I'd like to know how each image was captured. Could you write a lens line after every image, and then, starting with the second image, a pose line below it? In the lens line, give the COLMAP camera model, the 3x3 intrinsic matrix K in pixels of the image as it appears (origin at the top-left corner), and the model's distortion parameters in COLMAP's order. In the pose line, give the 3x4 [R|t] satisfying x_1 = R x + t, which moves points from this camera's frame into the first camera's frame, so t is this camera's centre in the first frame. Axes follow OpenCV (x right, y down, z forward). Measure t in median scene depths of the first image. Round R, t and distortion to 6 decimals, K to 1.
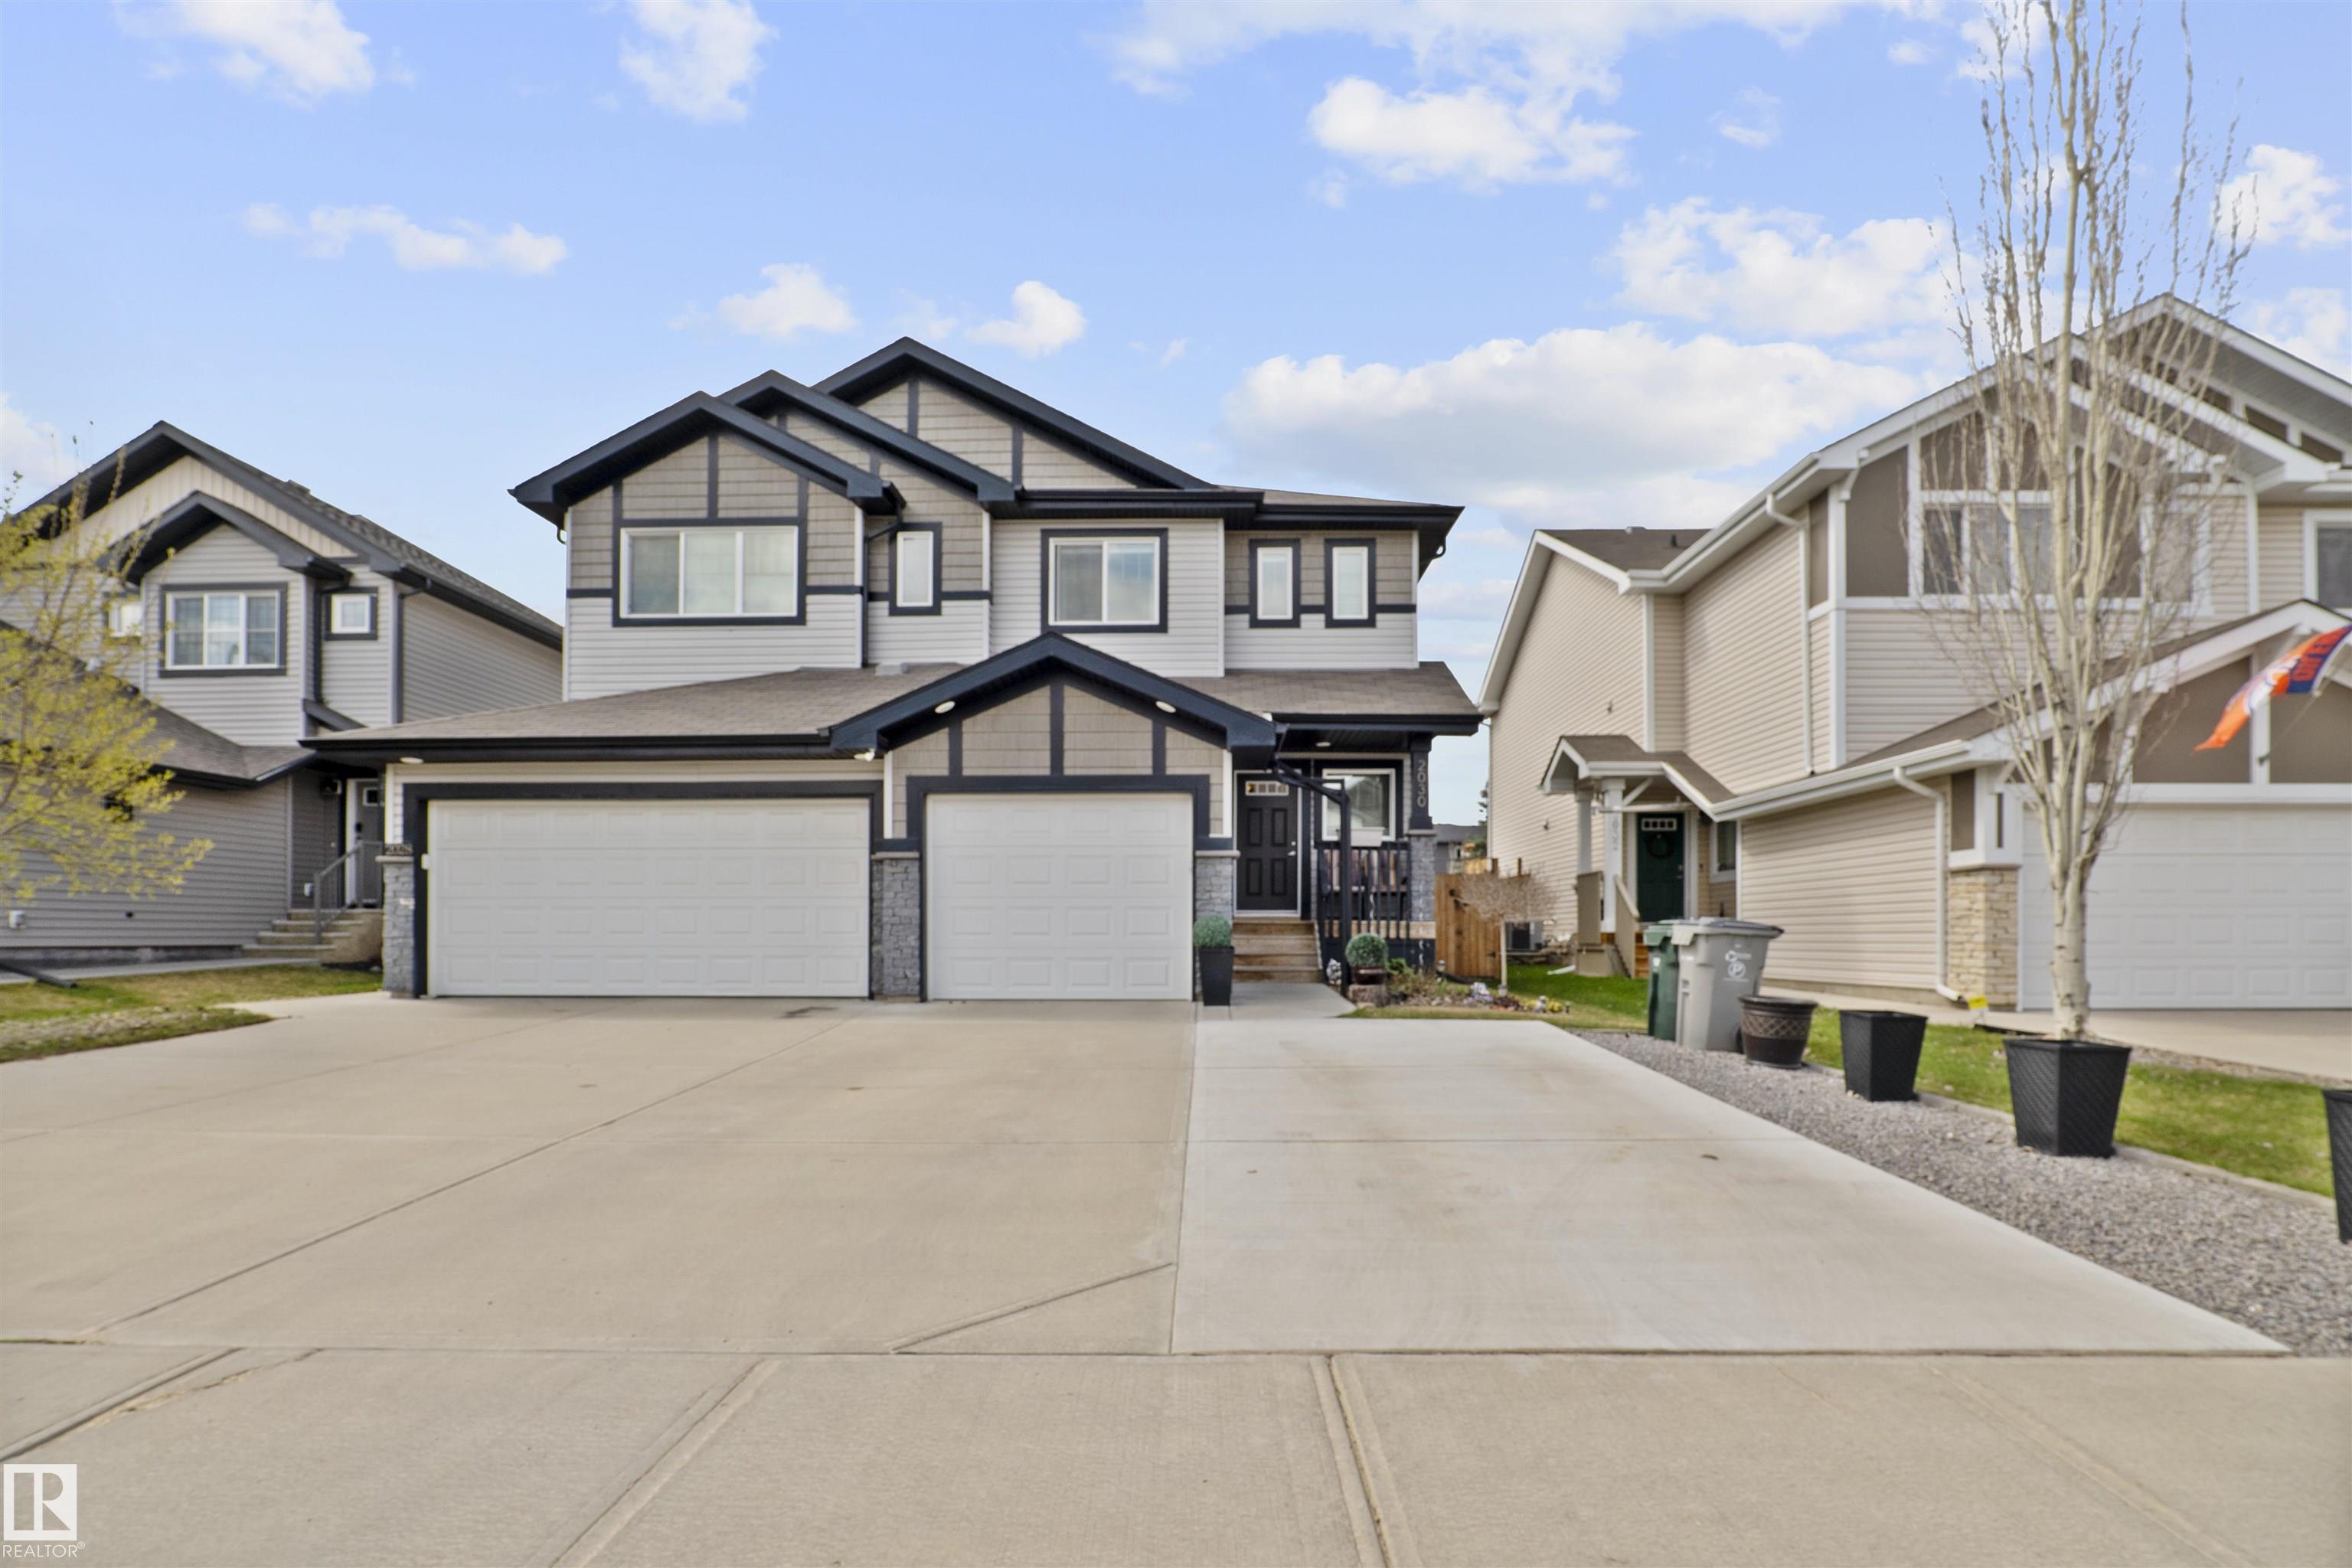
lens RADIAL K [[1112.1, 0, 1185.2], [0, 1112.1, 794.5], [0, 0, 1]] dist [-0.030241, 0.011946]
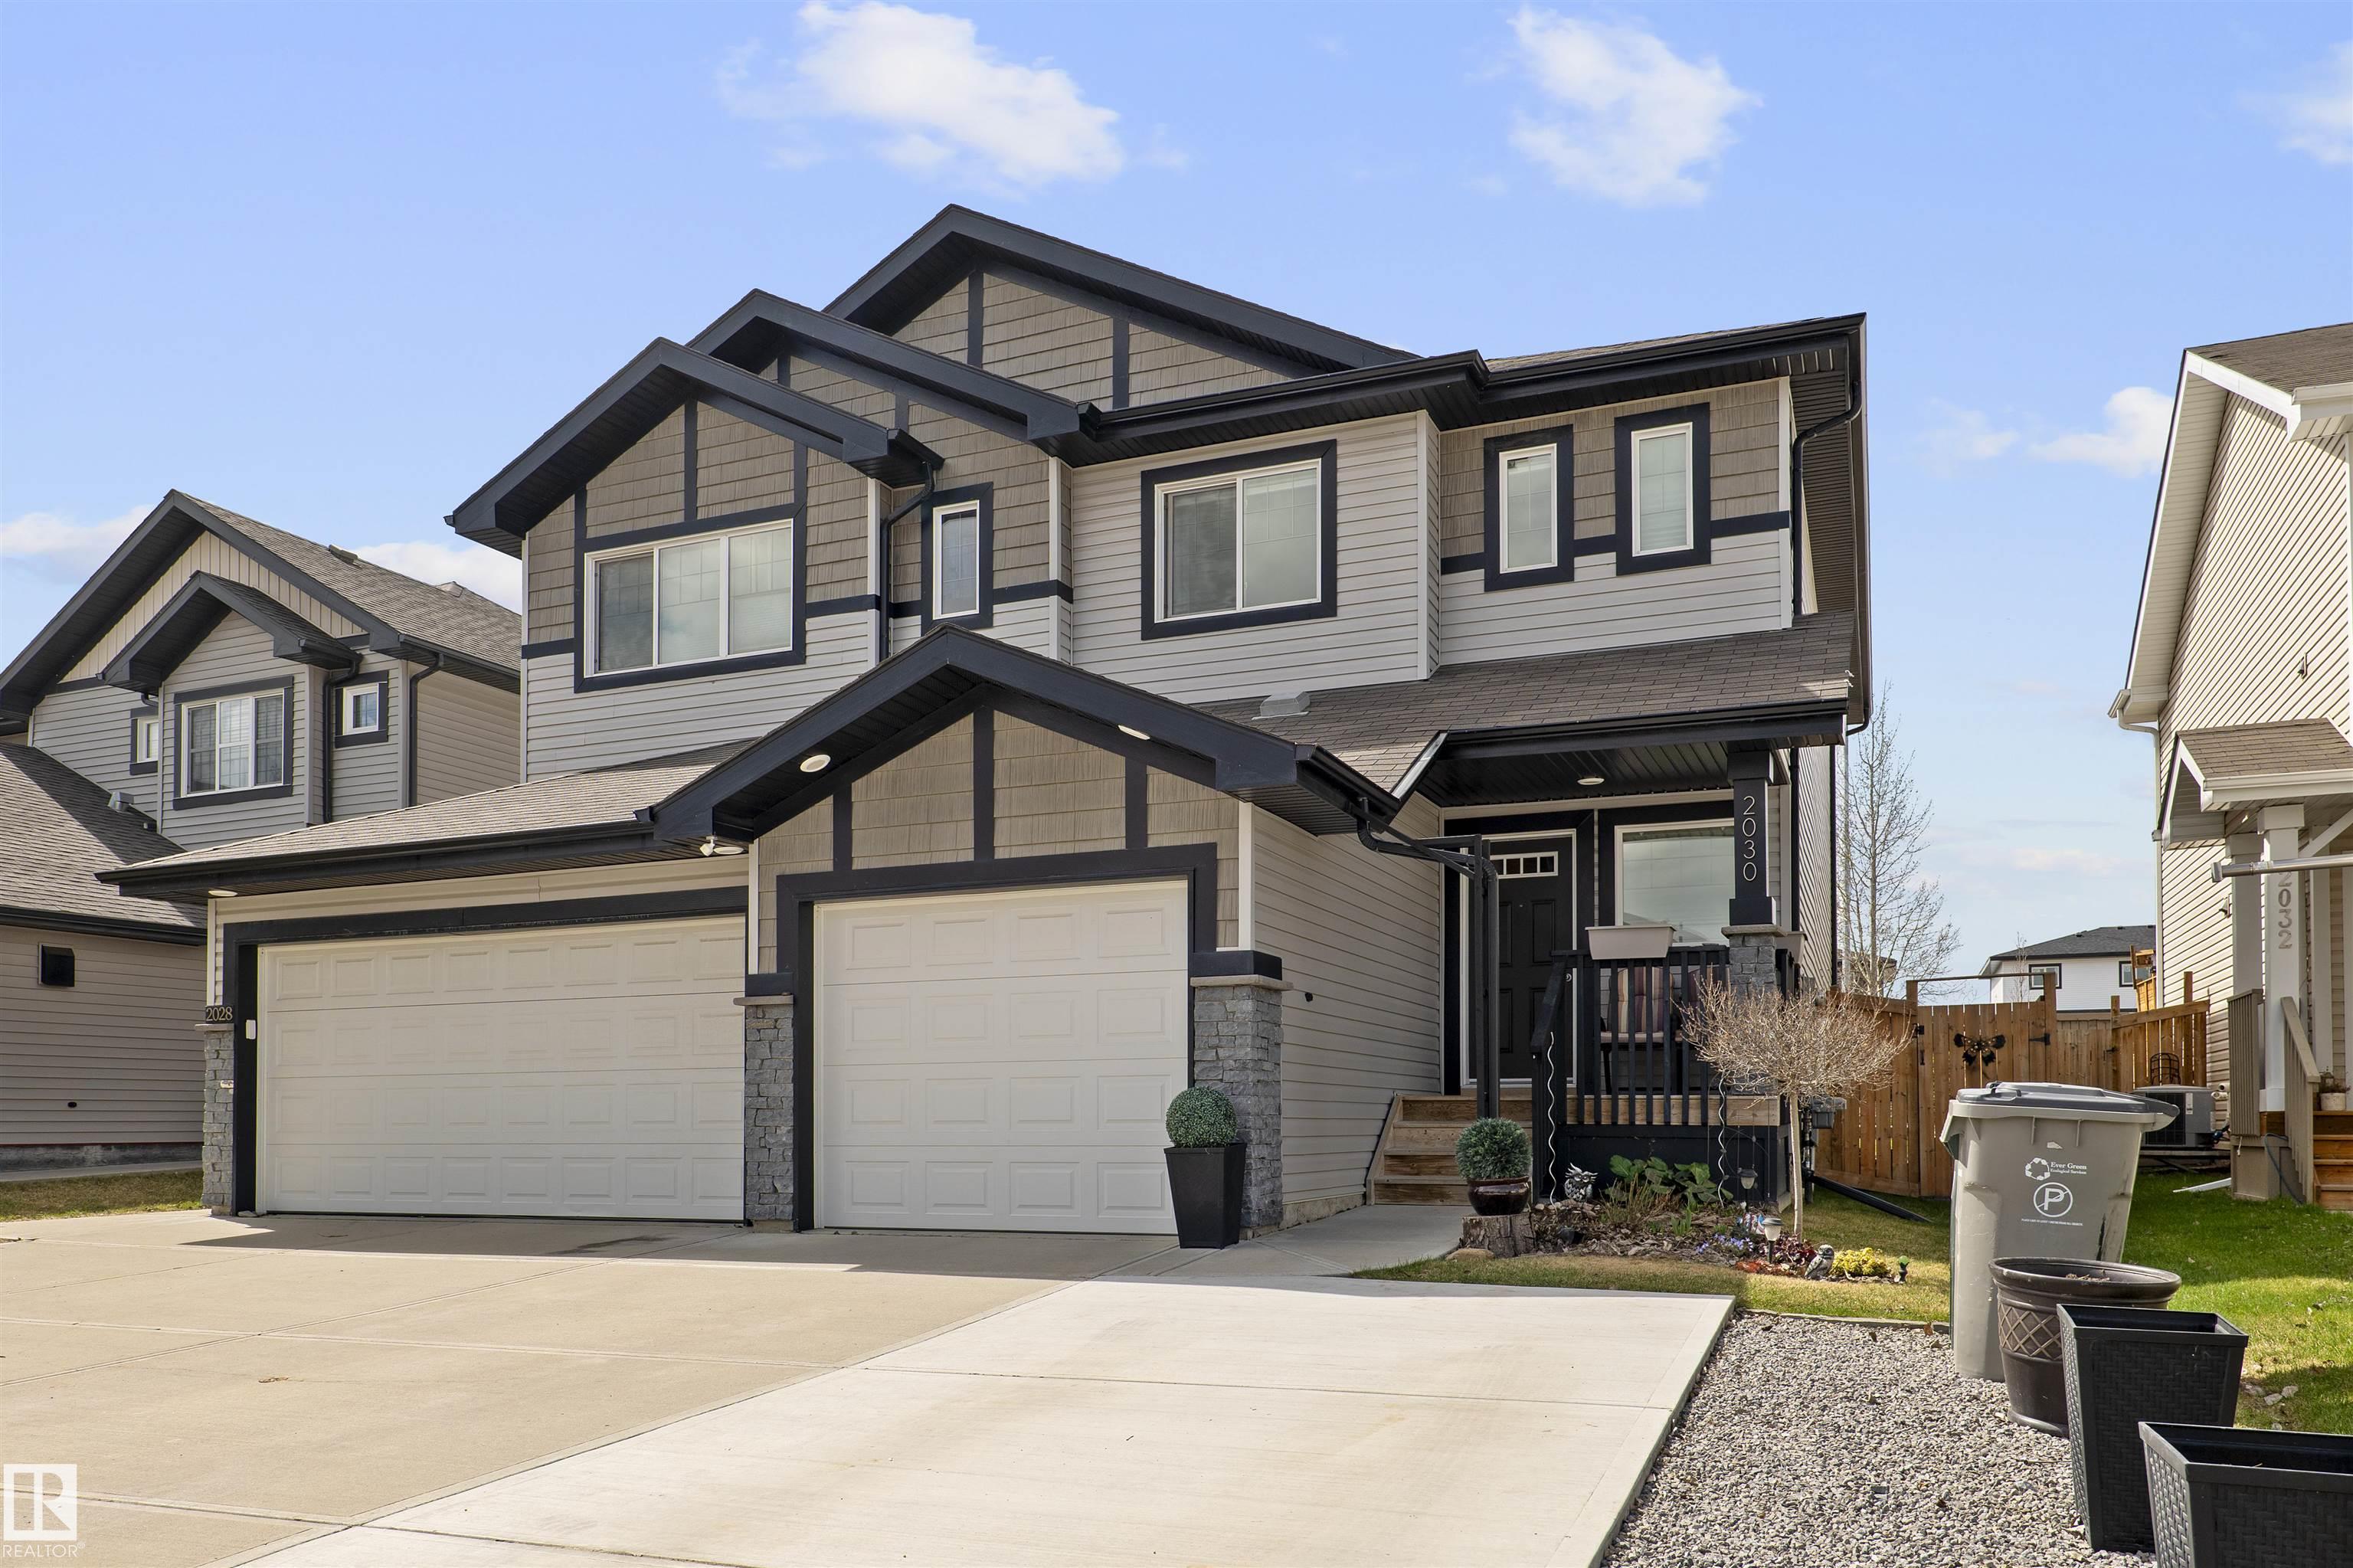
lens RADIAL K [[1673.6, 0, 1177.5], [0, 1673.6, 912.6], [0, 0, 1]] dist [0.002991, -0.000577]
pose [[0.933090, -0.048666, -0.356336, 0.217125], [0.049986, 0.998735, -0.005509, 0.014903], [0.356153, -0.012672, 0.934342, 0.127149]]
